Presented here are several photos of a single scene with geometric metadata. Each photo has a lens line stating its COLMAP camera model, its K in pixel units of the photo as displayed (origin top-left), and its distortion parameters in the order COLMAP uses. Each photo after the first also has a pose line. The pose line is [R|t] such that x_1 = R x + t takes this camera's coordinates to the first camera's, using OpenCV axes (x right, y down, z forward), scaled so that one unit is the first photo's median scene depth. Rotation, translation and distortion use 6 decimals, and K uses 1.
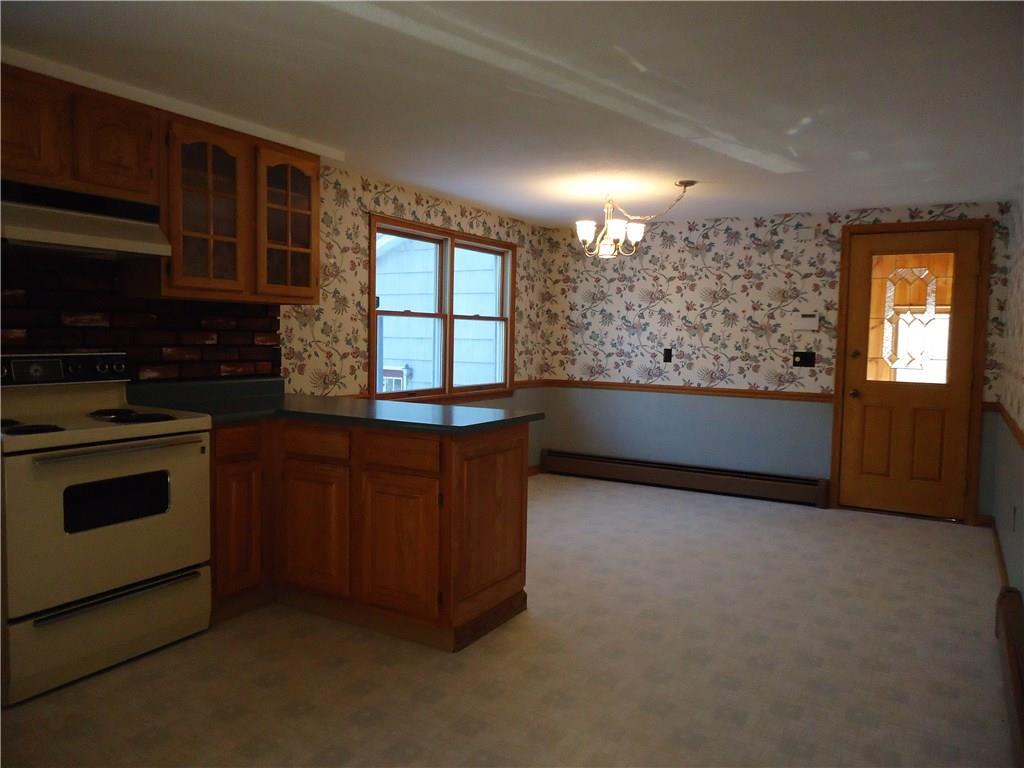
lens RADIAL K [[743.1, 0, 512.0], [0, 743.1, 384.0], [0, 0, 1]] dist [-0.007601, 0.001641]
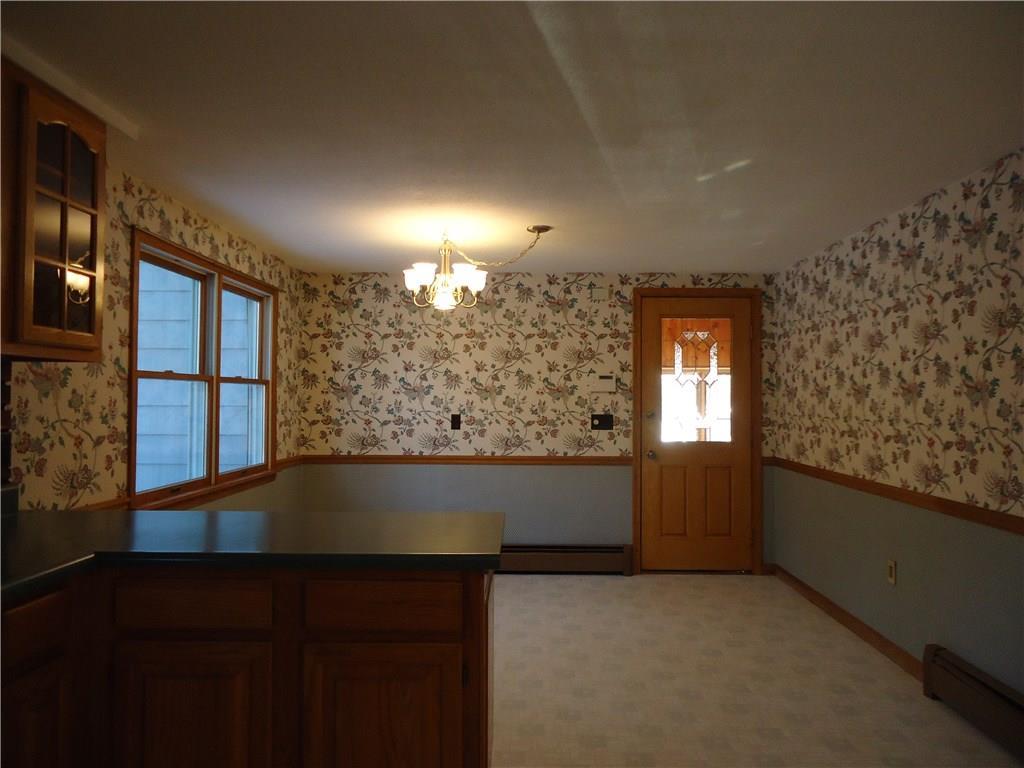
lens RADIAL K [[743.1, 0, 512.0], [0, 743.1, 384.0], [0, 0, 1]] dist [-0.007601, 0.001641]
pose [[0.867816, -0.005773, 0.496852, -0.191894], [0.045216, 0.996701, -0.067397, -0.022959], [-0.494823, 0.080954, 0.865215, 0.217263]]
